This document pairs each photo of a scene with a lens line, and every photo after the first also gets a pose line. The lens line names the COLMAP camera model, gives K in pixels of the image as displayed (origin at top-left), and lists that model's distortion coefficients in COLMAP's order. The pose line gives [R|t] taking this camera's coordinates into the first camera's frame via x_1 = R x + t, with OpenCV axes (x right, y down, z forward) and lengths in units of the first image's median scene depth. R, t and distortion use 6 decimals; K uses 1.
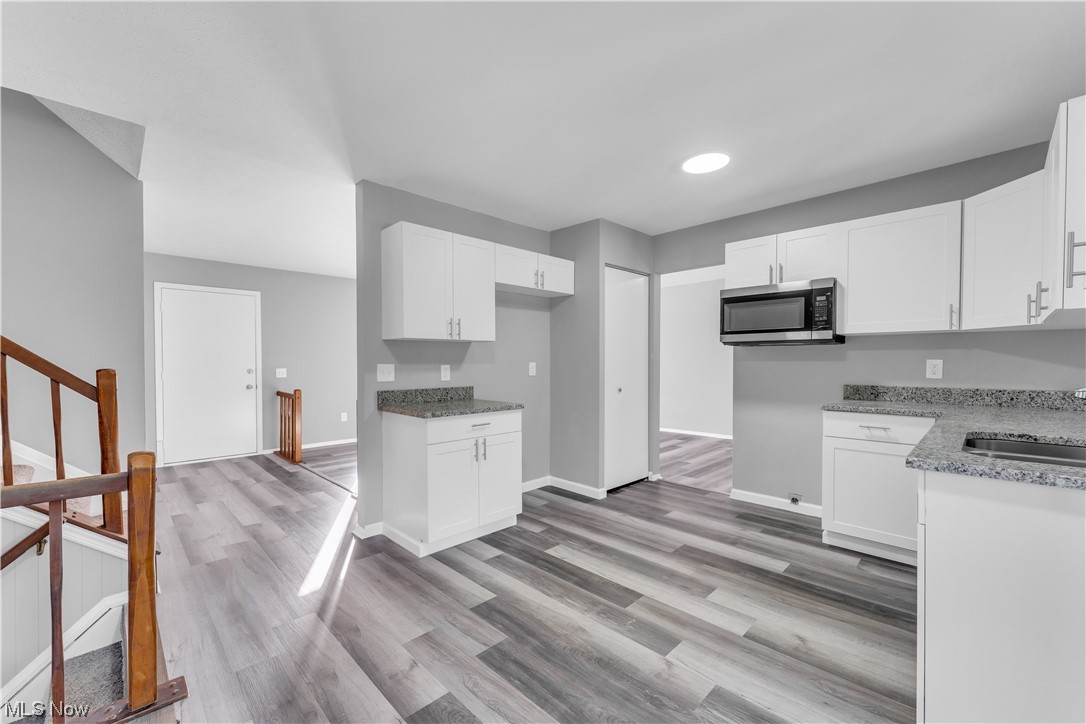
lens RADIAL K [[439.1, 0, 537.3], [0, 439.1, 368.6], [0, 0, 1]] dist [0.004137, 0.000063]
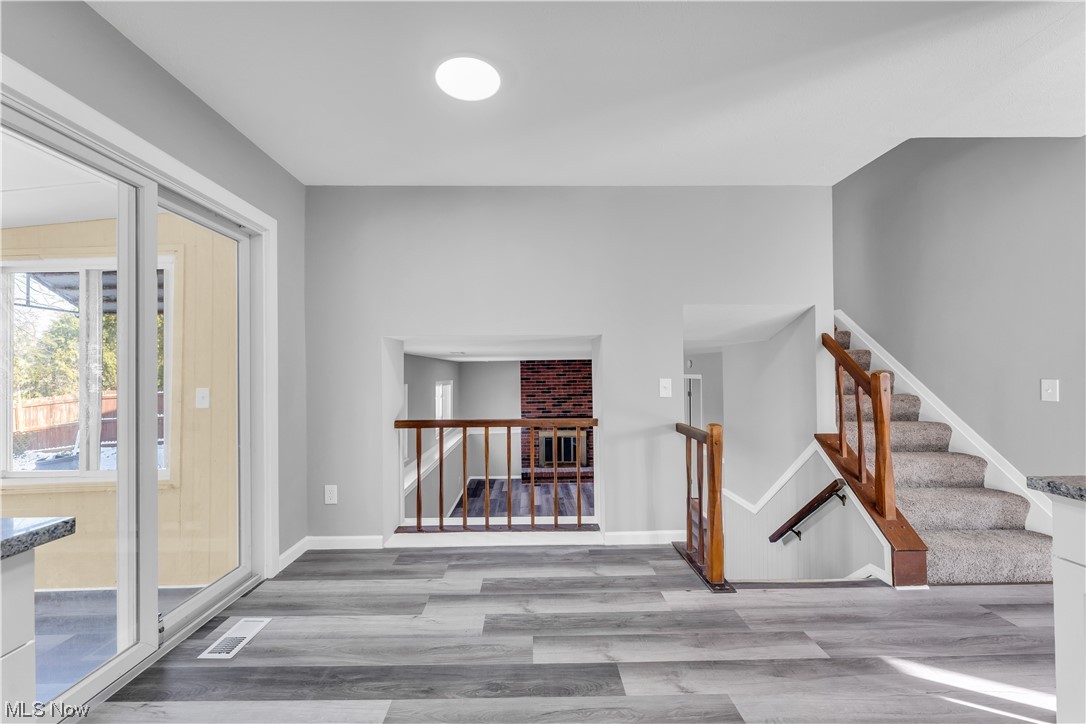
lens RADIAL K [[437.3, 0, 537.1], [0, 437.3, 367.9], [0, 0, 1]] dist [0.001595, -0.000279]
pose [[-0.684343, 0.000389, -0.729160, 0.356362], [0.000821, 1.000000, -0.000238, -0.007294], [0.729160, -0.000761, -0.684343, 0.818927]]
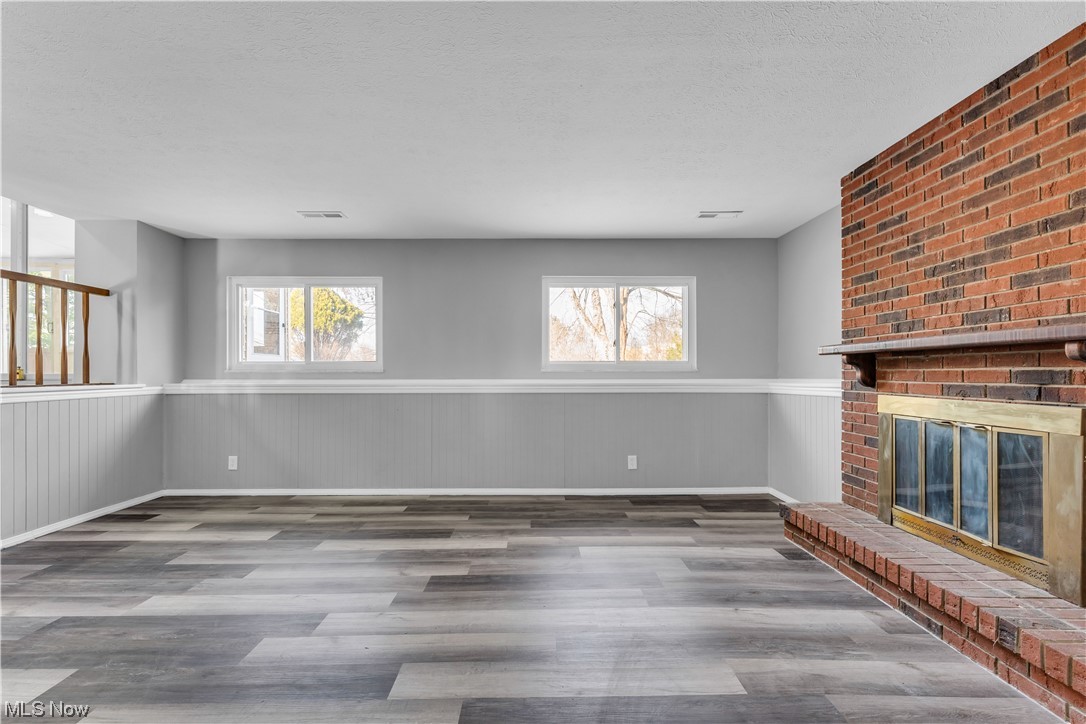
lens RADIAL K [[439.1, 0, 537.3], [0, 439.1, 368.6], [0, 0, 1]] dist [0.004137, 0.000063]
pose [[-0.721253, 0.011481, 0.692576, -1.917505], [0.016195, 0.999869, 0.000290, 0.358251], [-0.692482, 0.011425, -0.721345, -0.101710]]
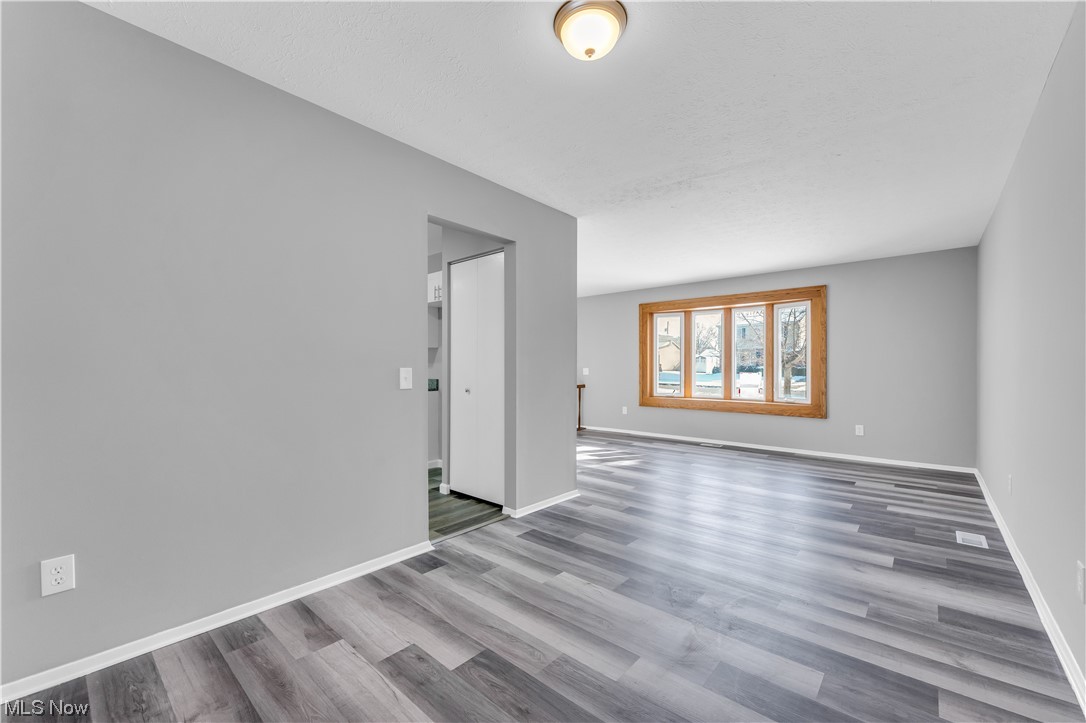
lens RADIAL K [[439.1, 0, 537.3], [0, 439.1, 368.1], [0, 0, 1]] dist [0.004137, 0.000063]
pose [[0.074979, 0.004540, -0.997175, 1.517714], [-0.016130, 0.999864, 0.003339, -0.004705], [0.997055, 0.015834, 0.075042, 1.461425]]
